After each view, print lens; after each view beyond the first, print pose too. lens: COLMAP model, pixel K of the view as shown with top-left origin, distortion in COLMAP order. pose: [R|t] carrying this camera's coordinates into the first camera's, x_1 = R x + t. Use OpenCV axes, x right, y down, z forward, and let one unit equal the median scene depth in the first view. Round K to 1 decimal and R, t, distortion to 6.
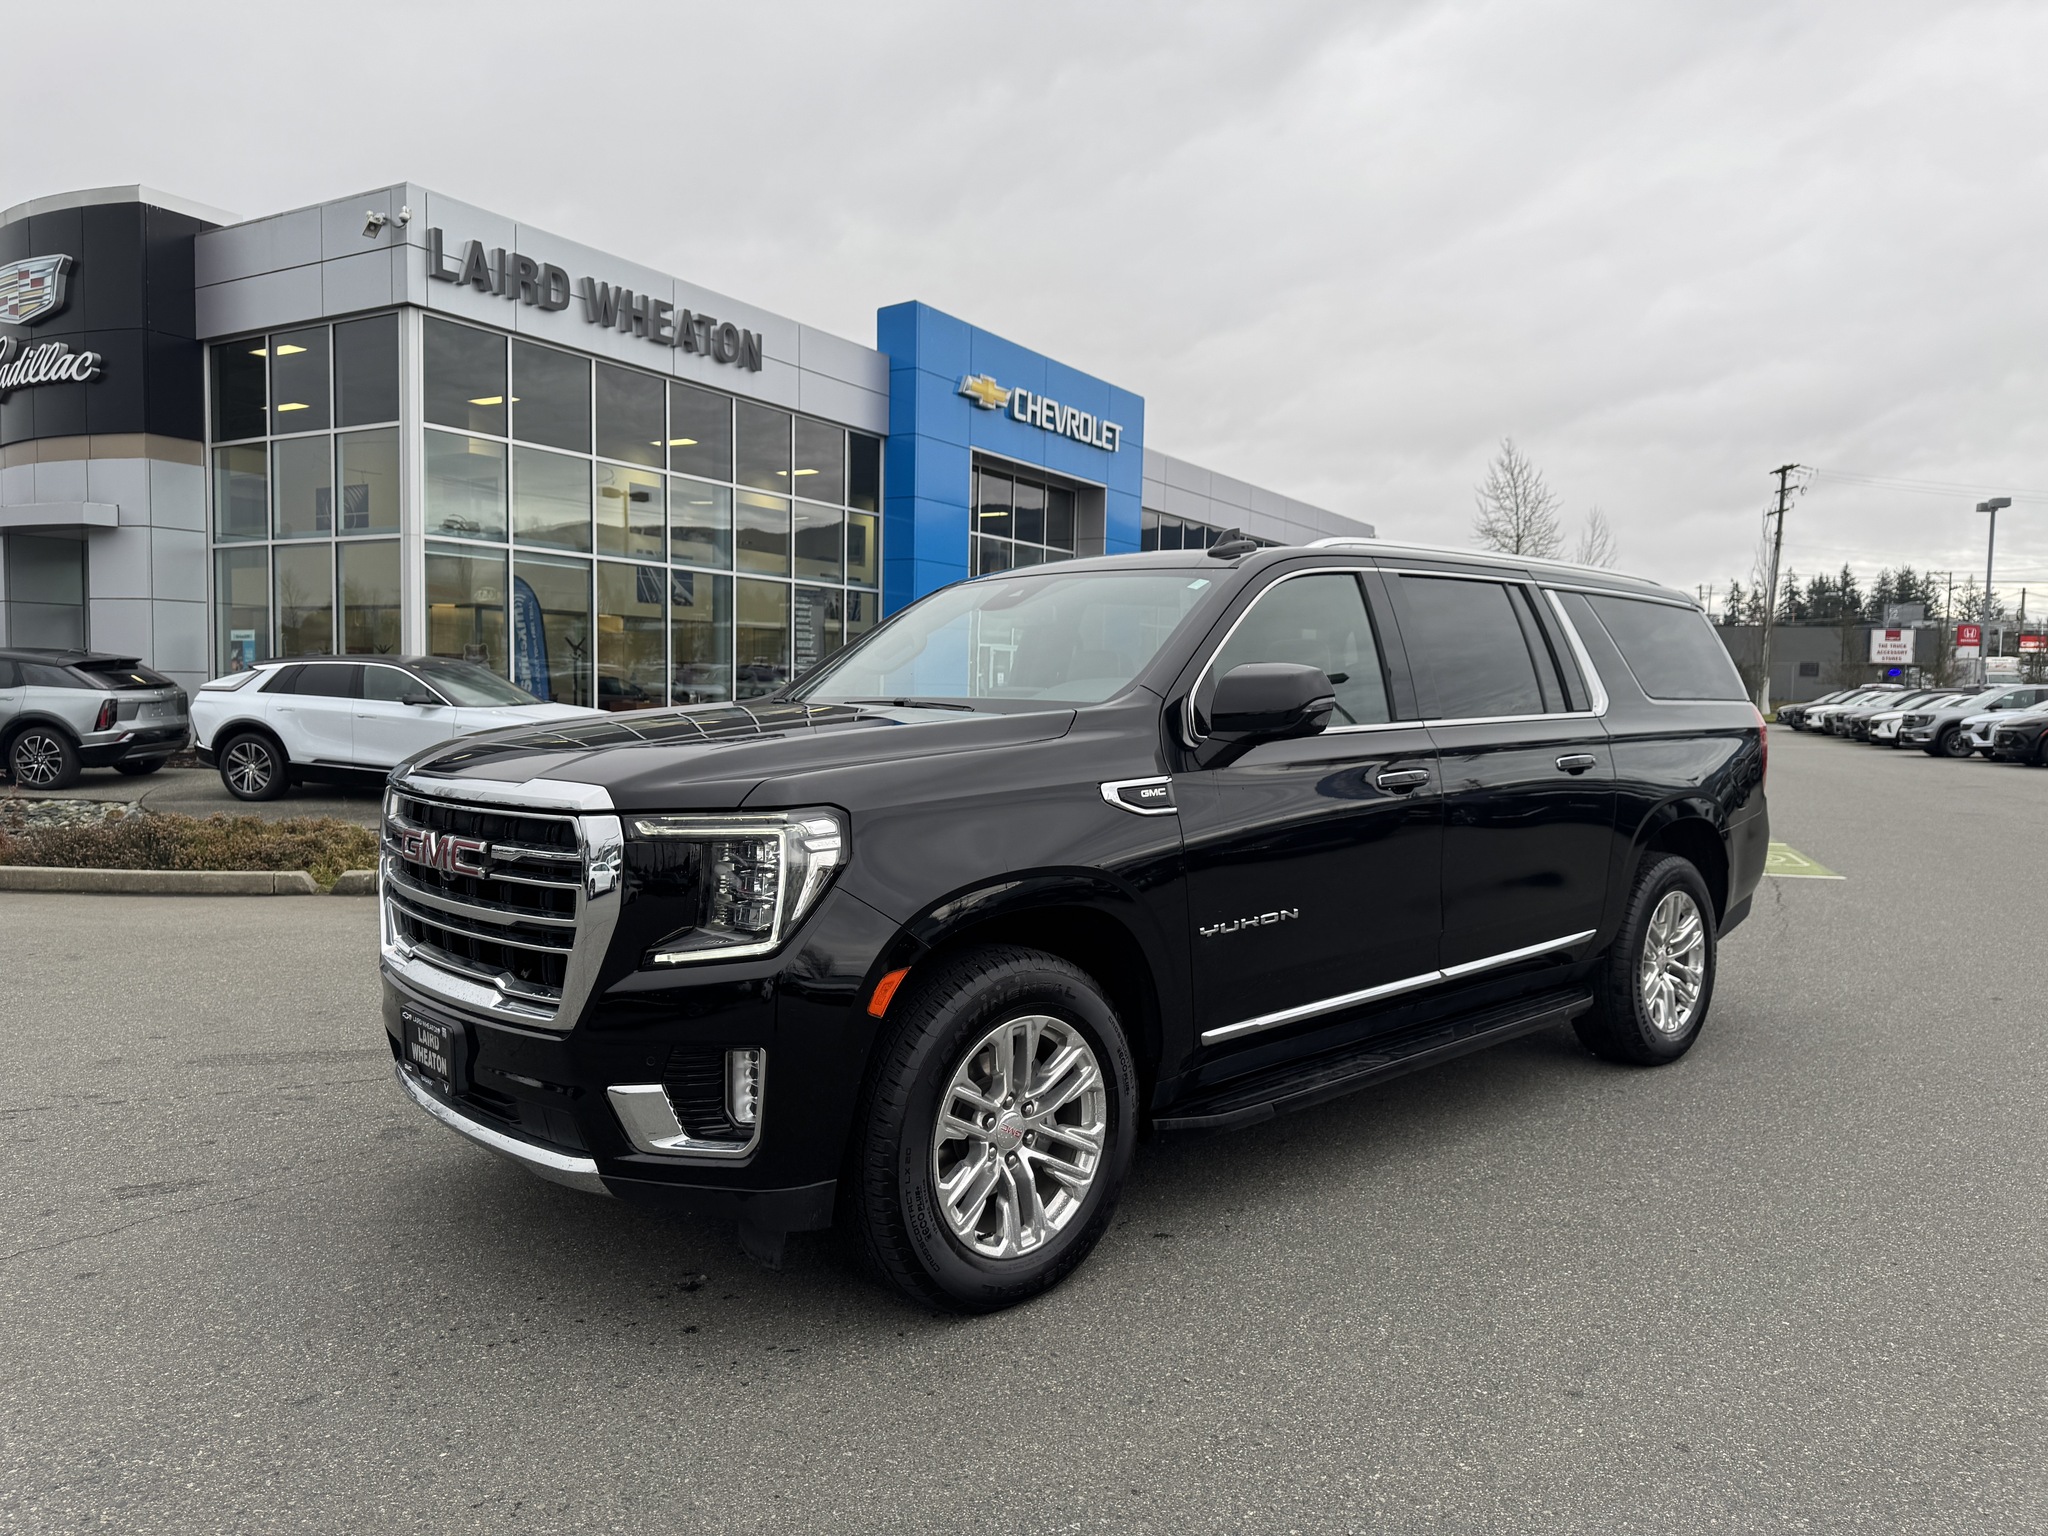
lens RADIAL K [[1438.5, 0, 1012.5], [0, 1438.5, 781.8], [0, 0, 1]] dist [0.022408, -0.023239]
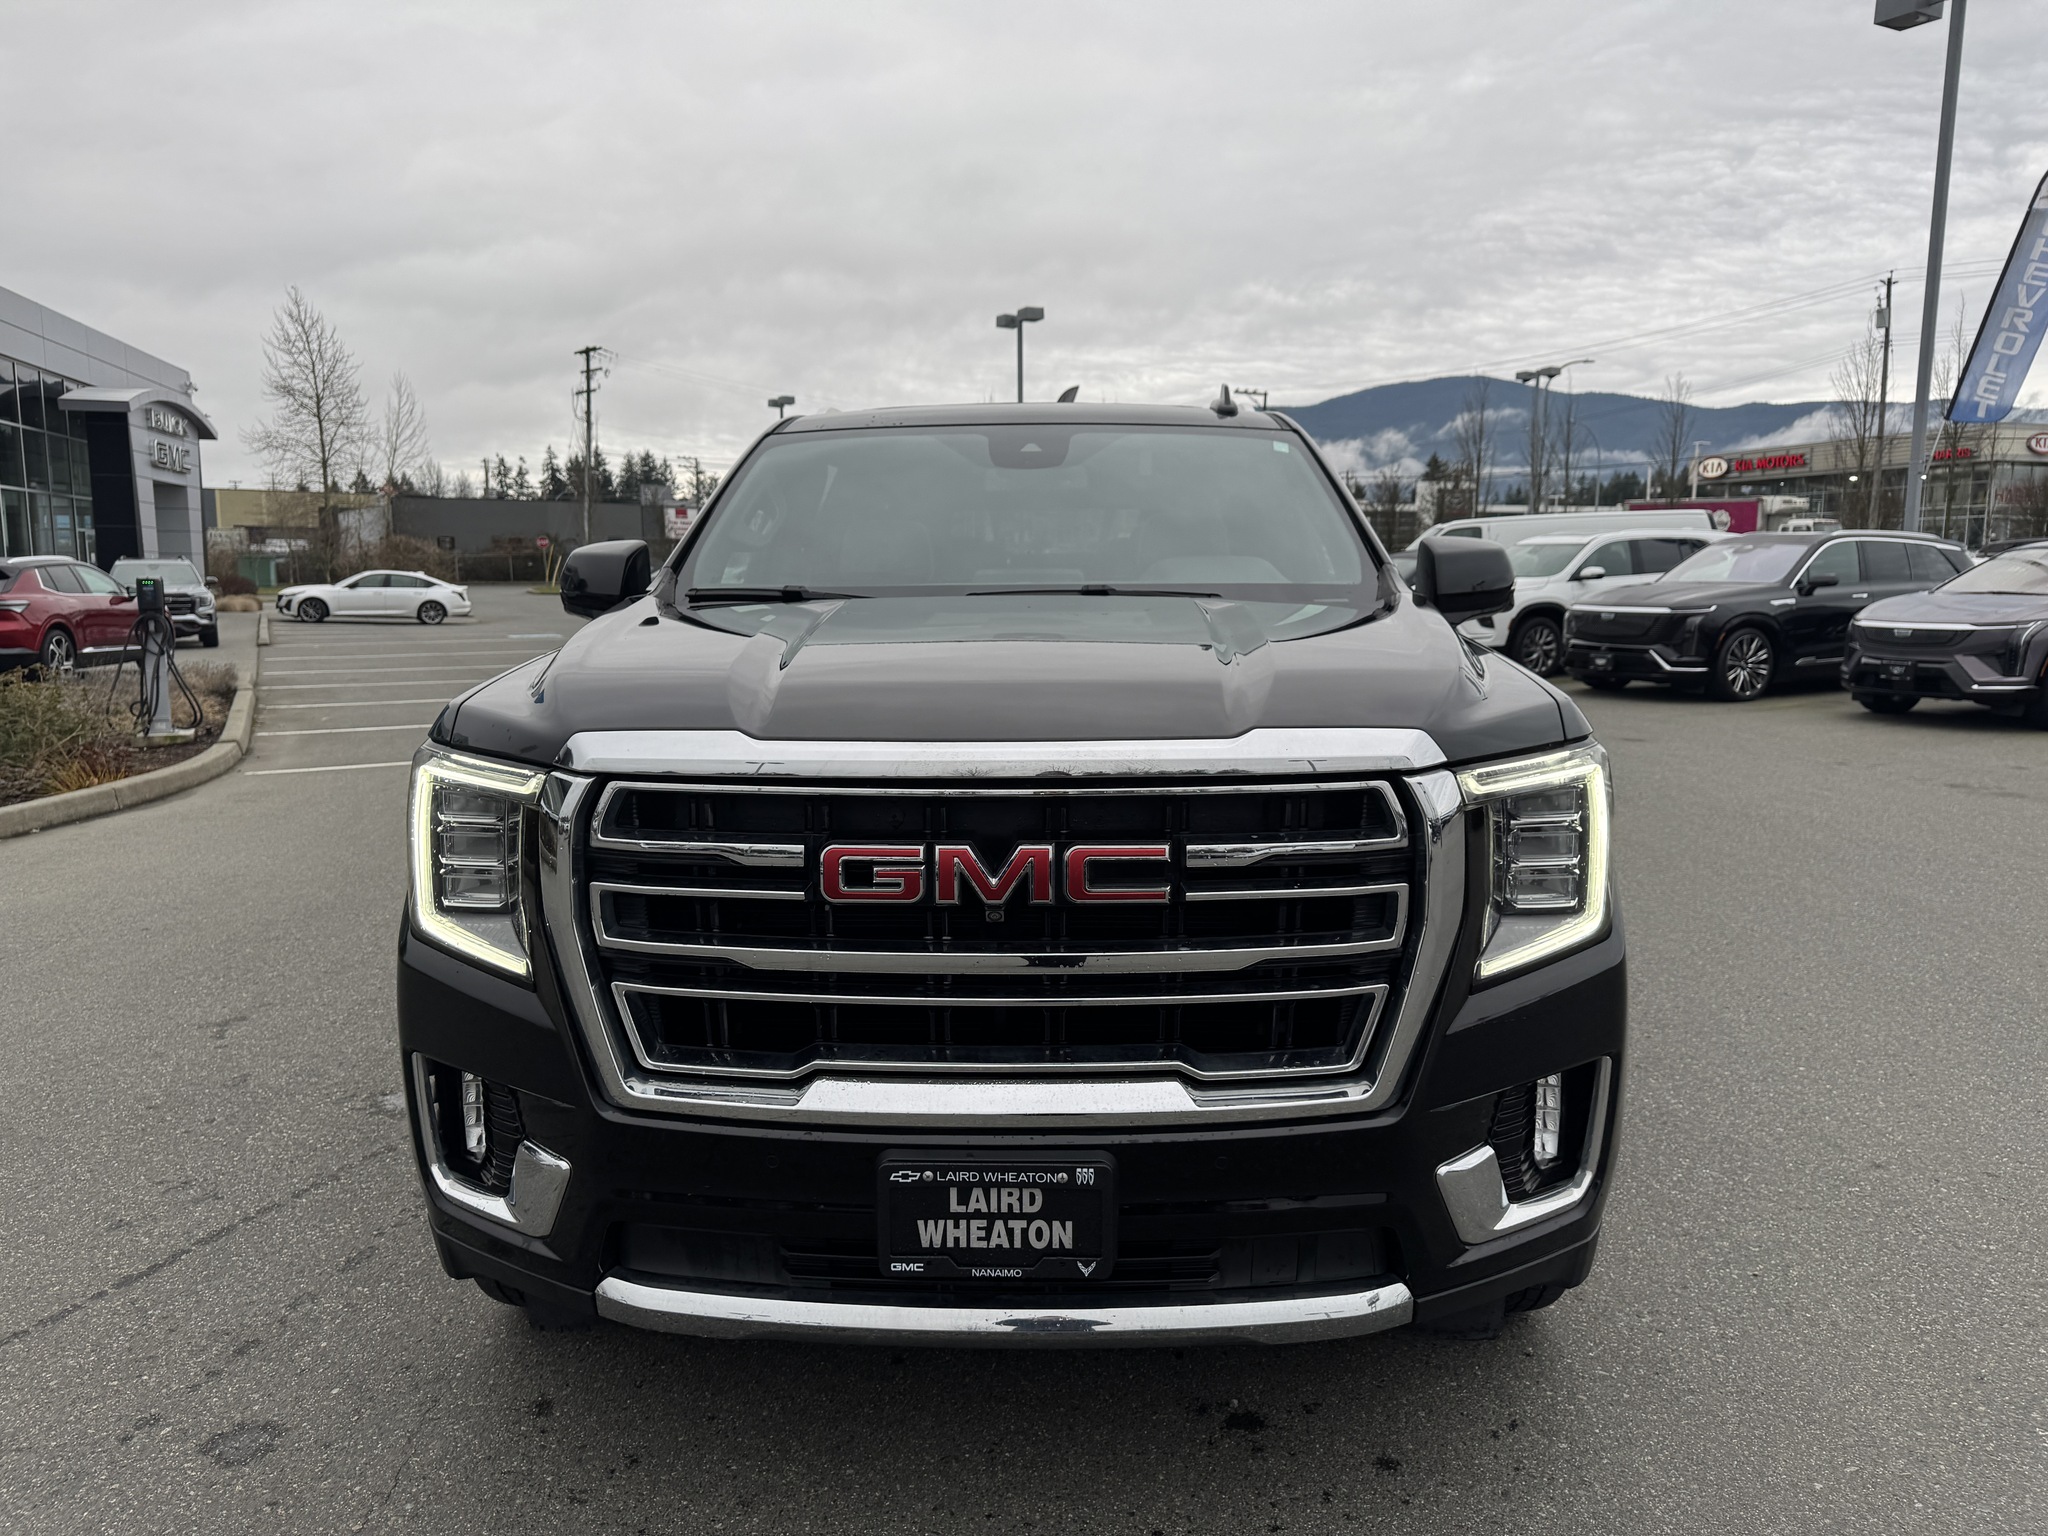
lens RADIAL K [[1450.3, 0, 1027.6], [0, 1450.3, 776.8], [0, 0, 1]] dist [0.006348, -0.006115]
pose [[0.691889, -0.114316, 0.712897, -0.120891], [0.055272, 0.992875, 0.105569, -0.007513], [-0.719885, -0.033639, 0.693278, 0.092222]]
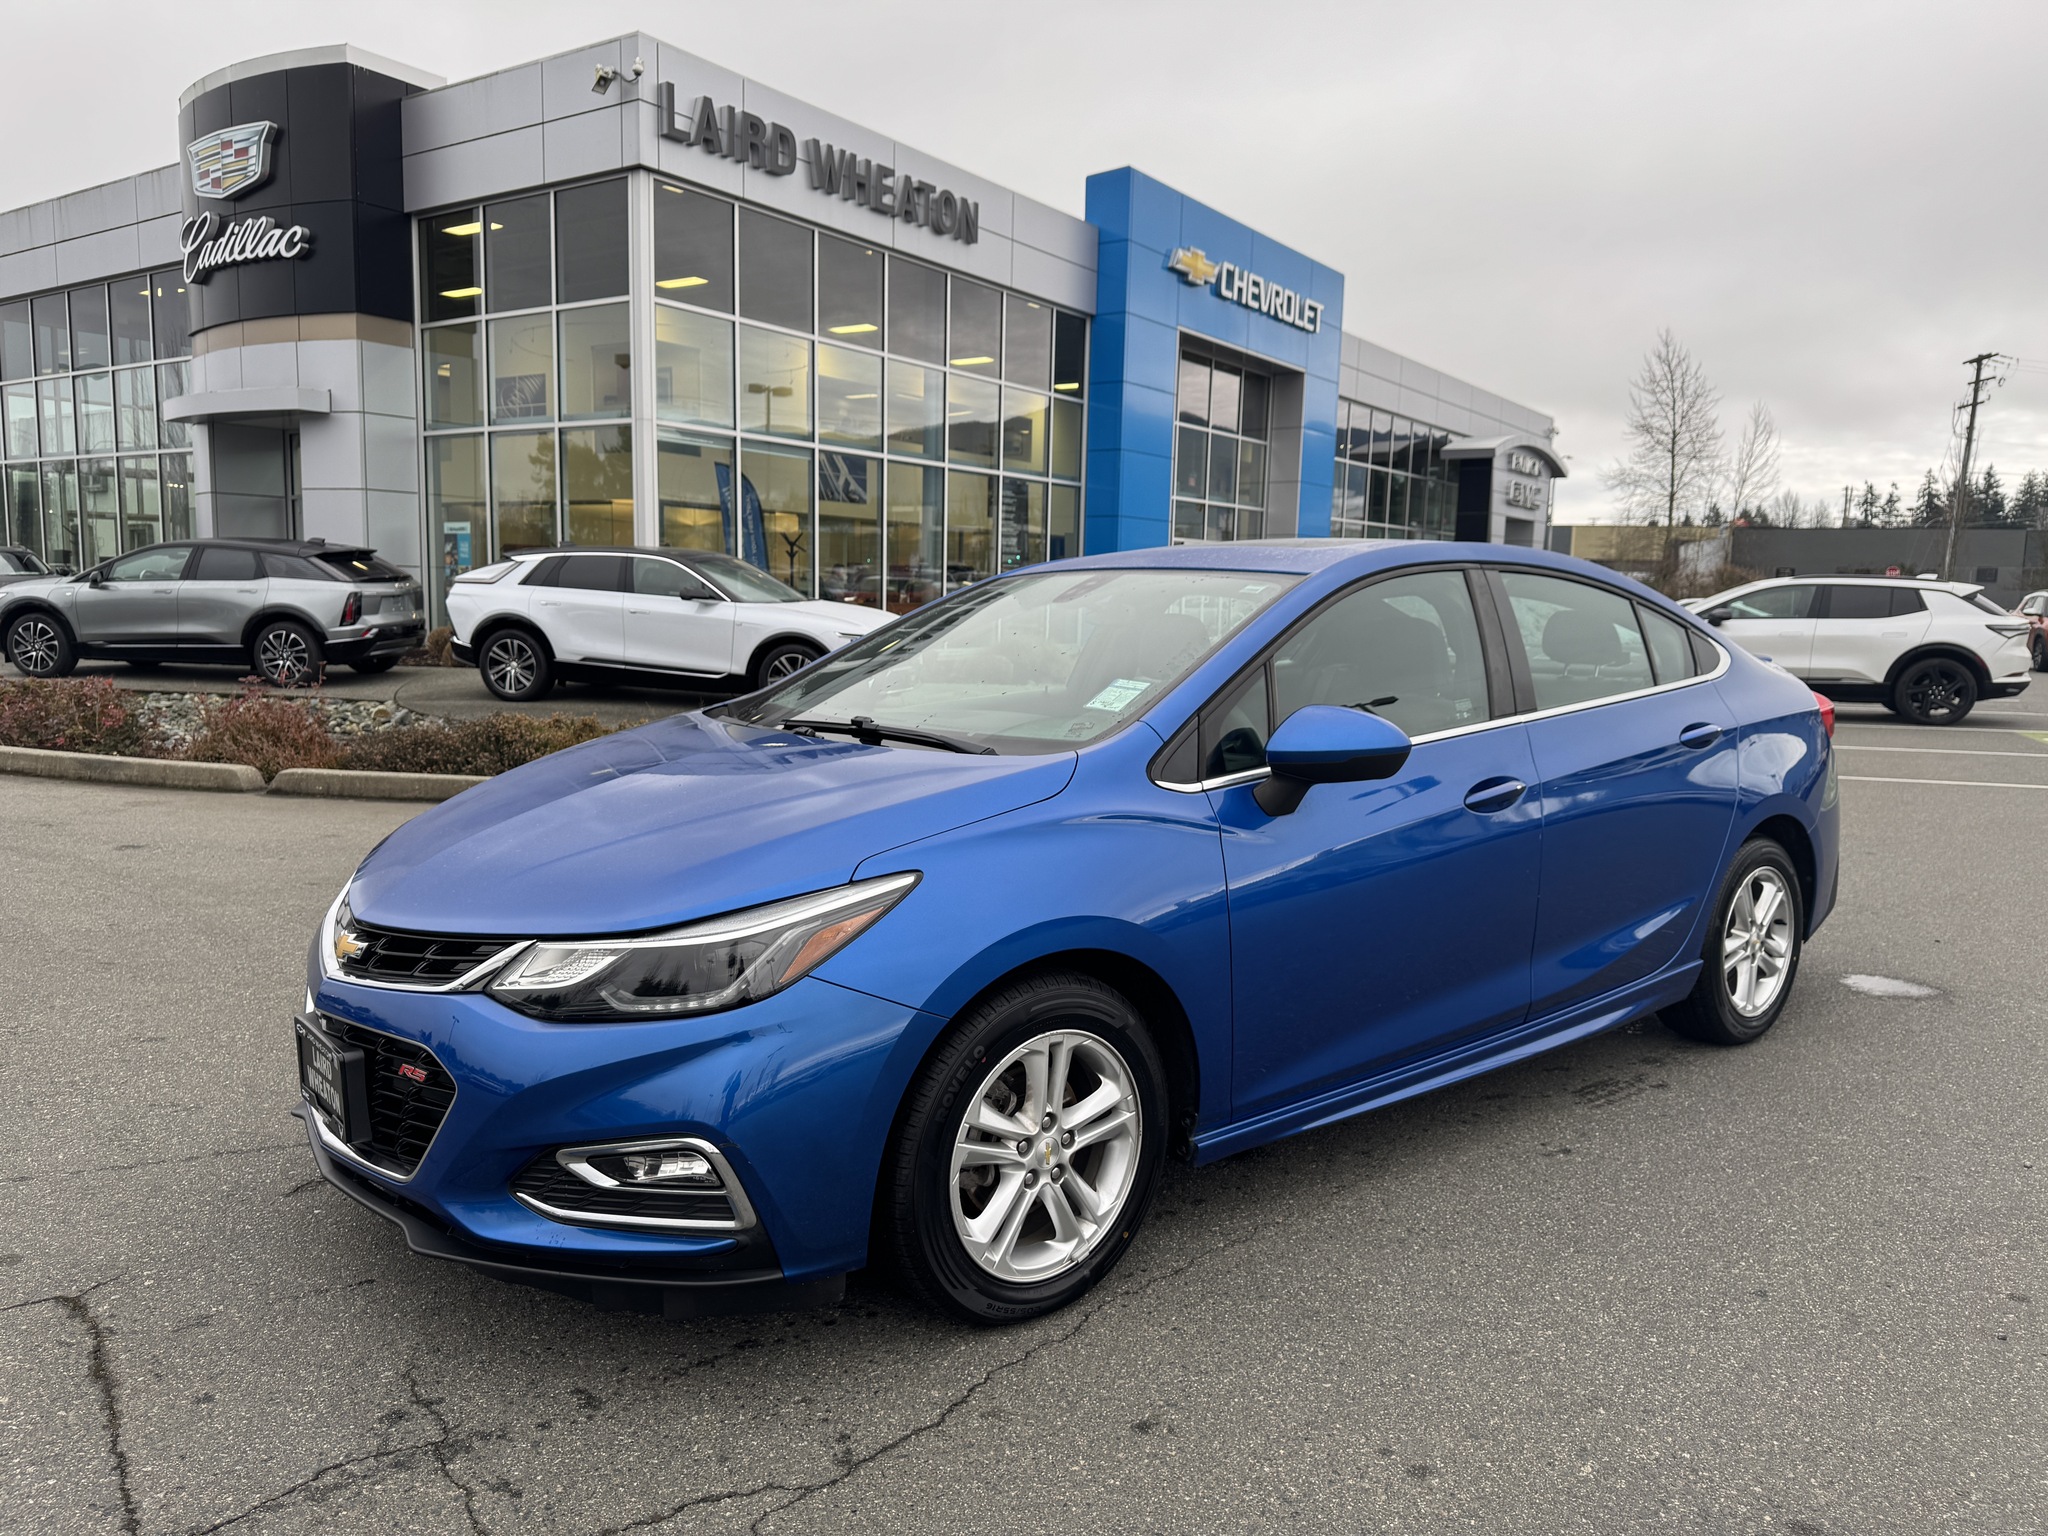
lens RADIAL K [[1443.2, 0, 1021.2], [0, 1443.2, 774.3], [0, 0, 1]] dist [0.013377, -0.017003]
pose [[0.998323, 0.010625, -0.056907, -0.104213], [-0.007207, 0.998176, 0.059936, 0.001525], [0.057440, -0.059426, 0.996579, 0.057799]]
